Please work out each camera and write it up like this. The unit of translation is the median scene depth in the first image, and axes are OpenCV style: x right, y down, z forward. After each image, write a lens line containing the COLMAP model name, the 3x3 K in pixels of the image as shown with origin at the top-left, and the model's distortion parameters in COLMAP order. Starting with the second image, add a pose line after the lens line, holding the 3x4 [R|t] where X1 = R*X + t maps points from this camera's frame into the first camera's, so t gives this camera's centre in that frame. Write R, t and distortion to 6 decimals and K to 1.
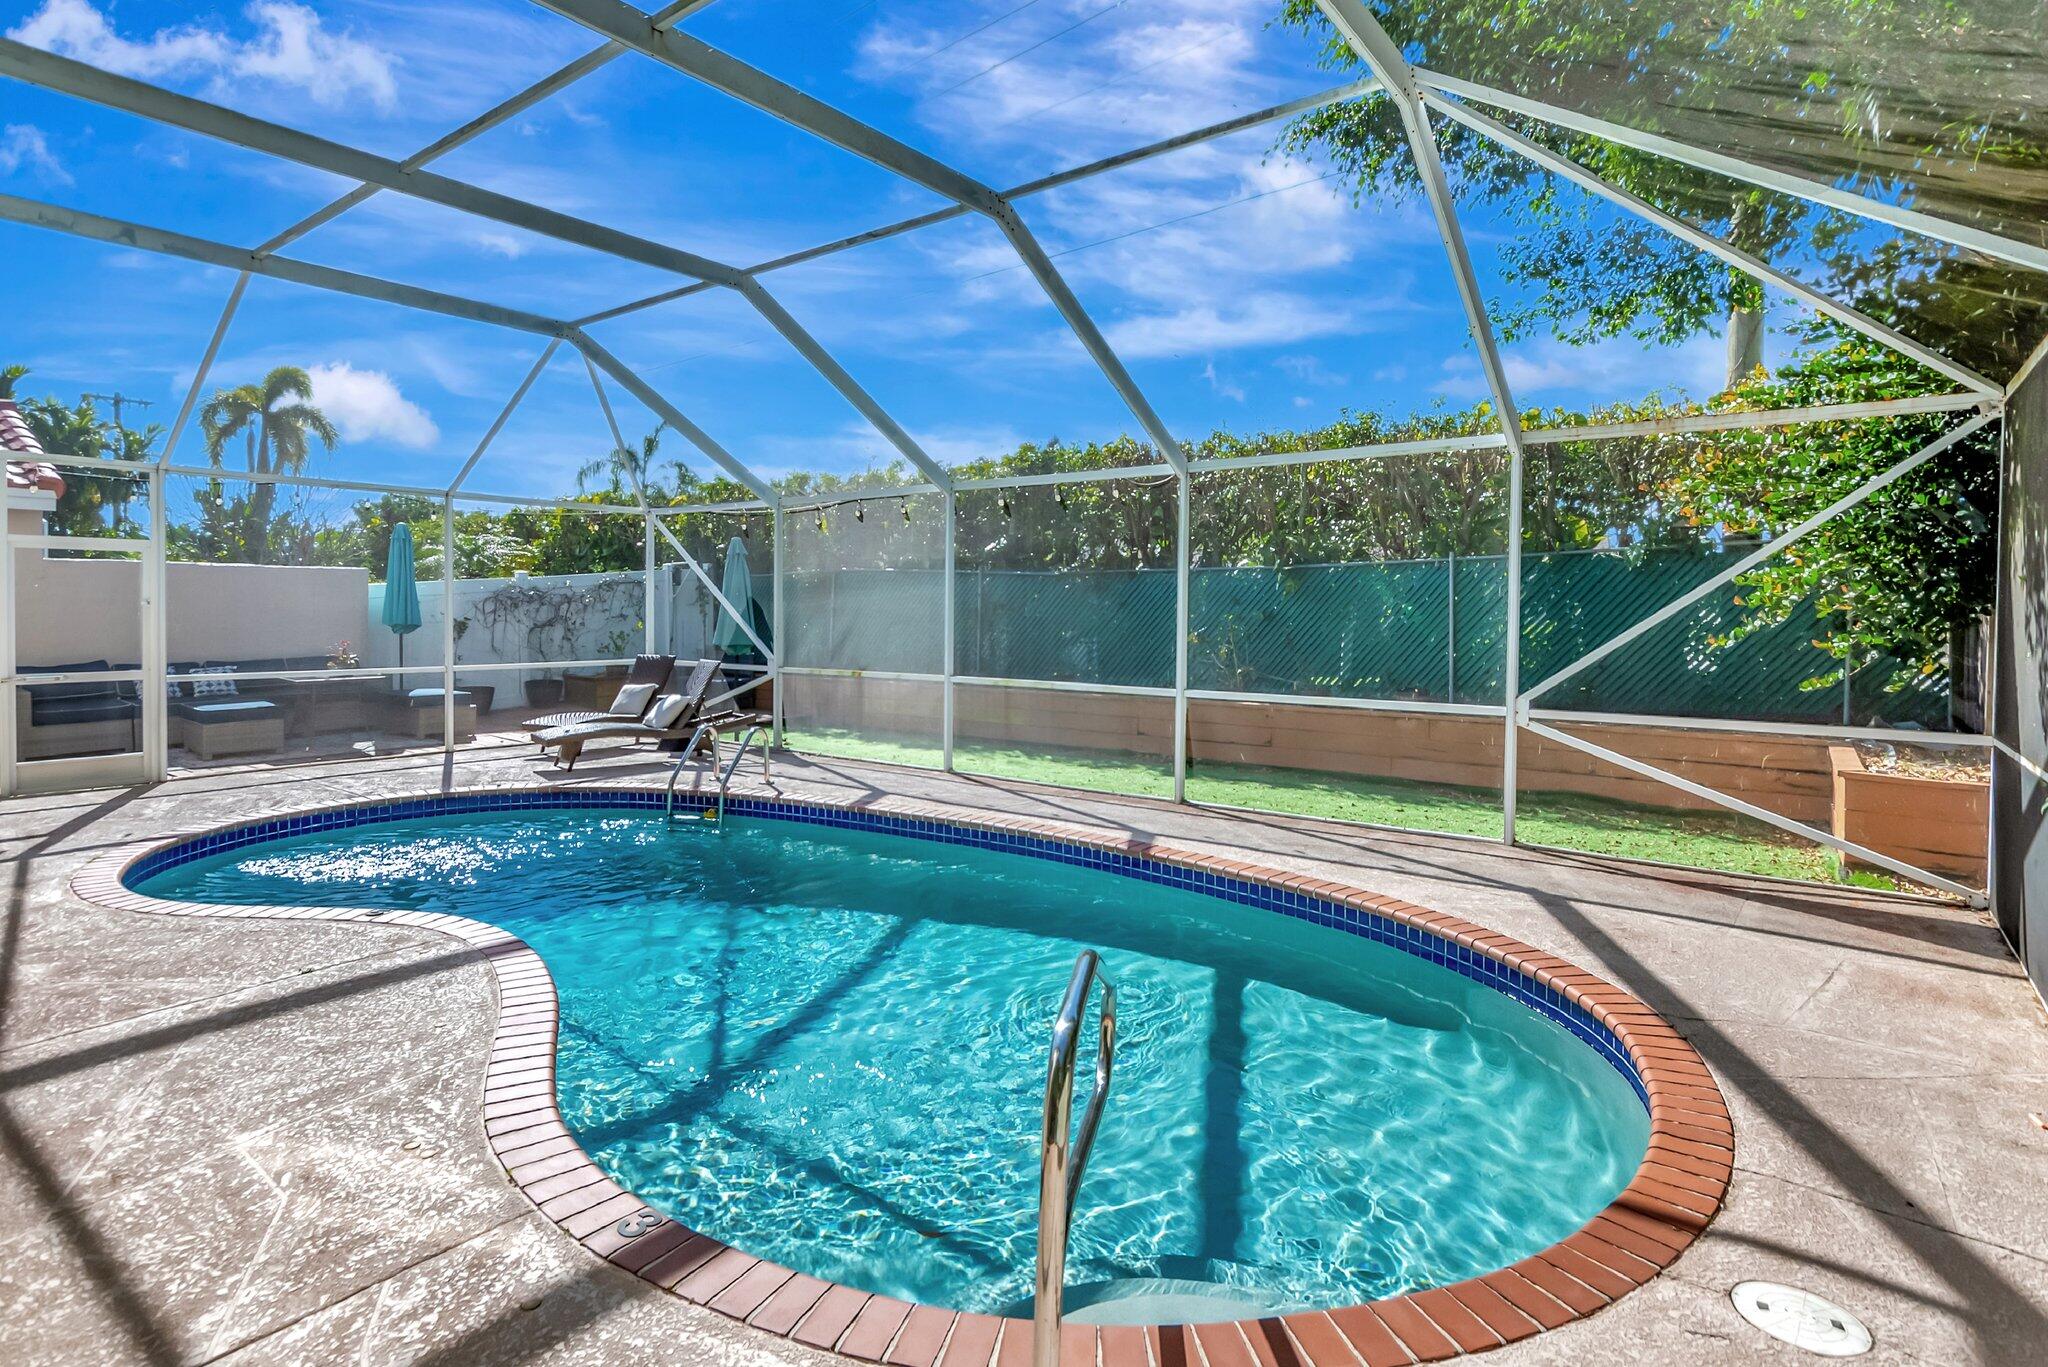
lens RADIAL K [[1039.4, 0, 1039.0], [0, 1039.4, 611.7], [0, 0, 1]] dist [-0.007217, -0.001795]
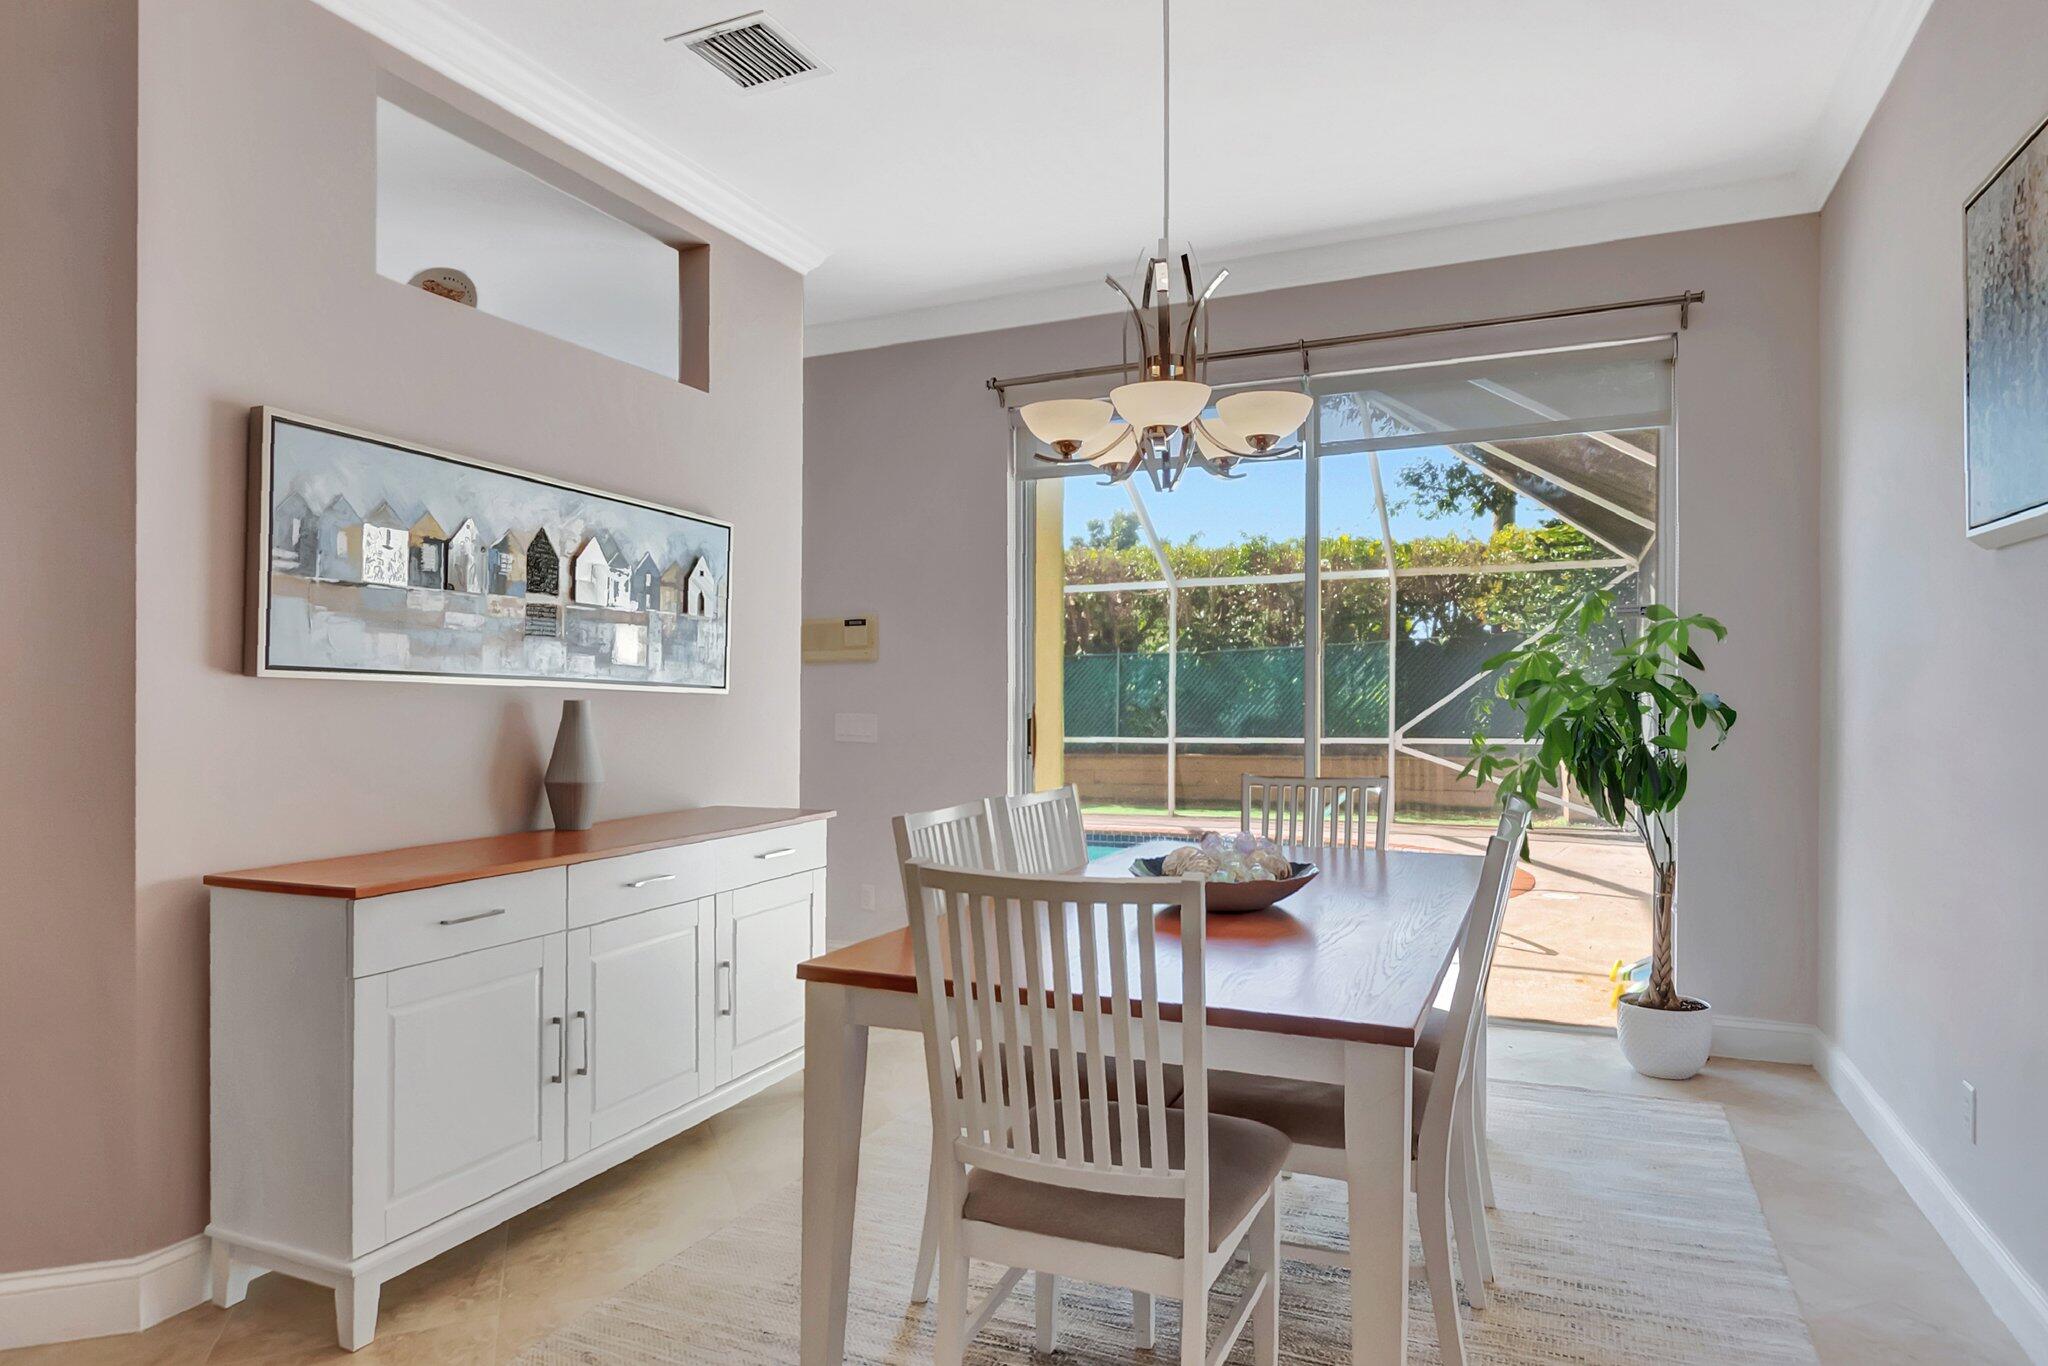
lens RADIAL K [[1218.1, 0, 1031.1], [0, 1218.1, 698.9], [0, 0, 1]] dist [-0.024925, -0.002416]
pose [[0.966995, -0.018109, 0.254150, -0.593388], [0.018207, 0.999832, 0.001965, 0.018082], [-0.254143, 0.002727, 0.967163, -0.720439]]
